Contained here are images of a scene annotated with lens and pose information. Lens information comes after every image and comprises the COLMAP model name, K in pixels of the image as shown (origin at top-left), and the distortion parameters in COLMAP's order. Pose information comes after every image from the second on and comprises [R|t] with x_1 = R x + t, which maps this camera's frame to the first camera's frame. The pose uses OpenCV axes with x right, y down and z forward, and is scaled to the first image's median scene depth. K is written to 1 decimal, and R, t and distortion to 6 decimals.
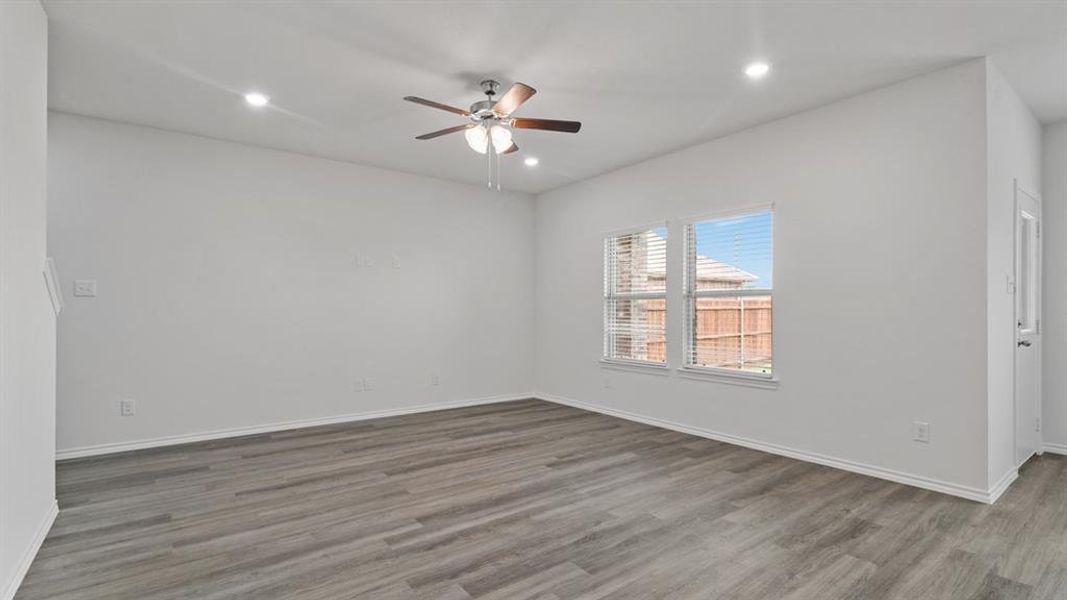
lens RADIAL K [[491.9, 0, 522.1], [0, 491.9, 310.6], [0, 0, 1]] dist [0.003548, -0.001700]
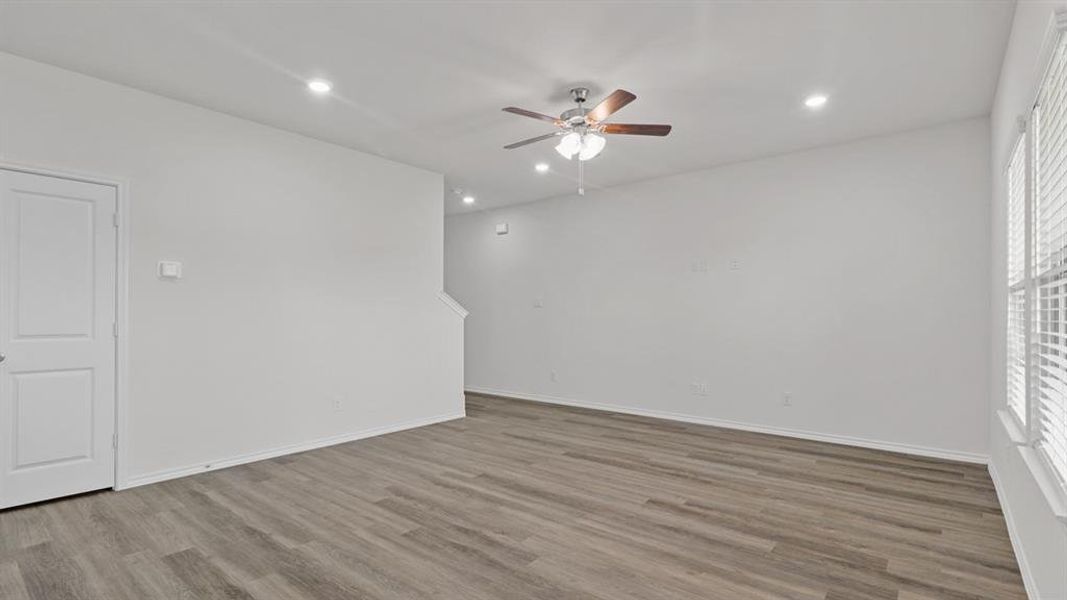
lens RADIAL K [[491.9, 0, 533.0], [0, 491.9, 321.3], [0, 0, 1]] dist [0.003548, -0.001700]
pose [[0.246833, 0.009472, -0.969012, 0.895925], [0.000863, 0.999950, 0.009994, 0.000745], [0.969058, -0.003303, 0.246812, 0.659701]]
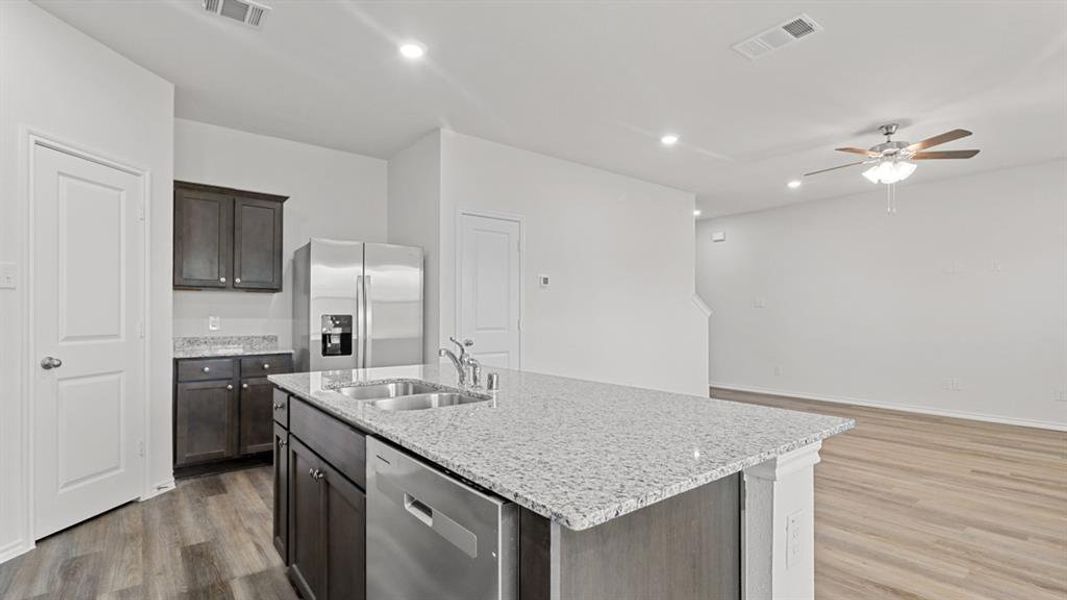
lens RADIAL K [[491.9, 0, 538.0], [0, 491.9, 316.1], [0, 0, 1]] dist [0.003548, -0.001700]
pose [[0.044780, -0.001944, -0.998995, 1.104875], [0.001334, 0.999997, -0.001886, 0.005133], [0.998996, -0.001248, 0.044782, 0.089043]]
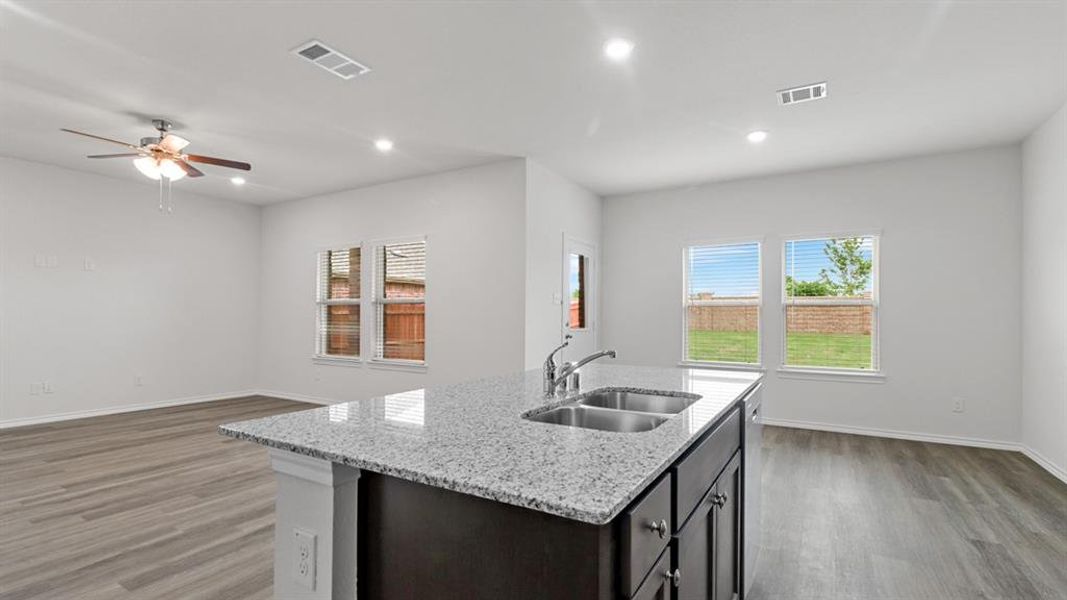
lens RADIAL K [[491.9, 0, 524.2], [0, 491.9, 311.6], [0, 0, 1]] dist [0.003548, -0.001700]
pose [[0.922752, 0.009883, 0.385266, 0.290278], [-0.006768, 0.999933, -0.009441, 0.002549], [-0.385334, 0.006104, 0.922757, -0.438227]]
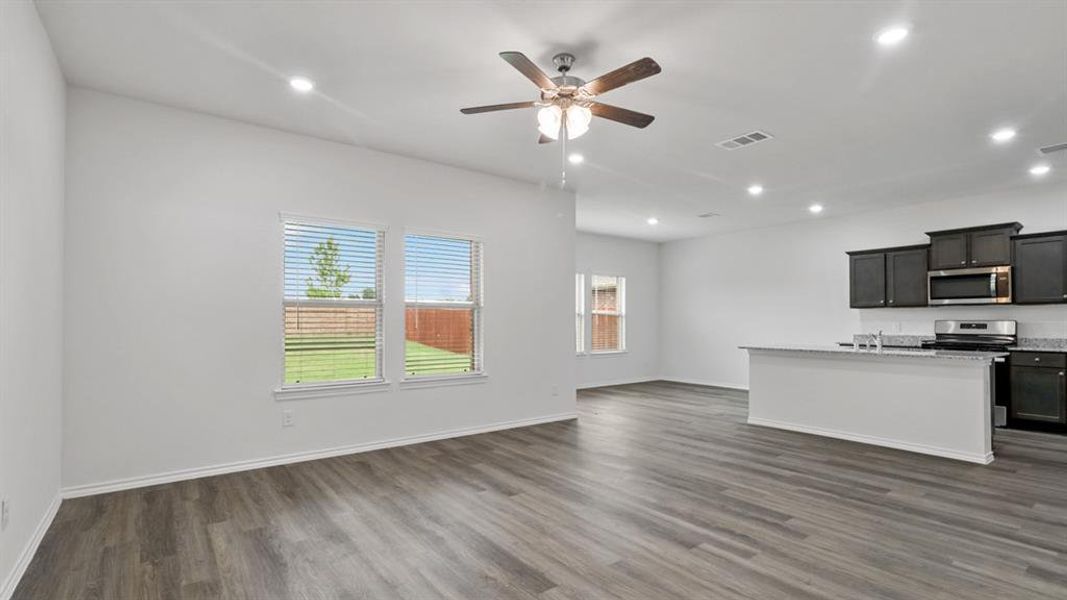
lens RADIAL K [[491.9, 0, 534.5], [0, 491.9, 316.4], [0, 0, 1]] dist [0.003548, -0.001700]
pose [[-0.015310, 0.008264, 0.999849, -0.927039], [0.000194, 0.999966, -0.008262, -0.001284], [-0.999883, 0.000068, -0.015311, 1.068913]]
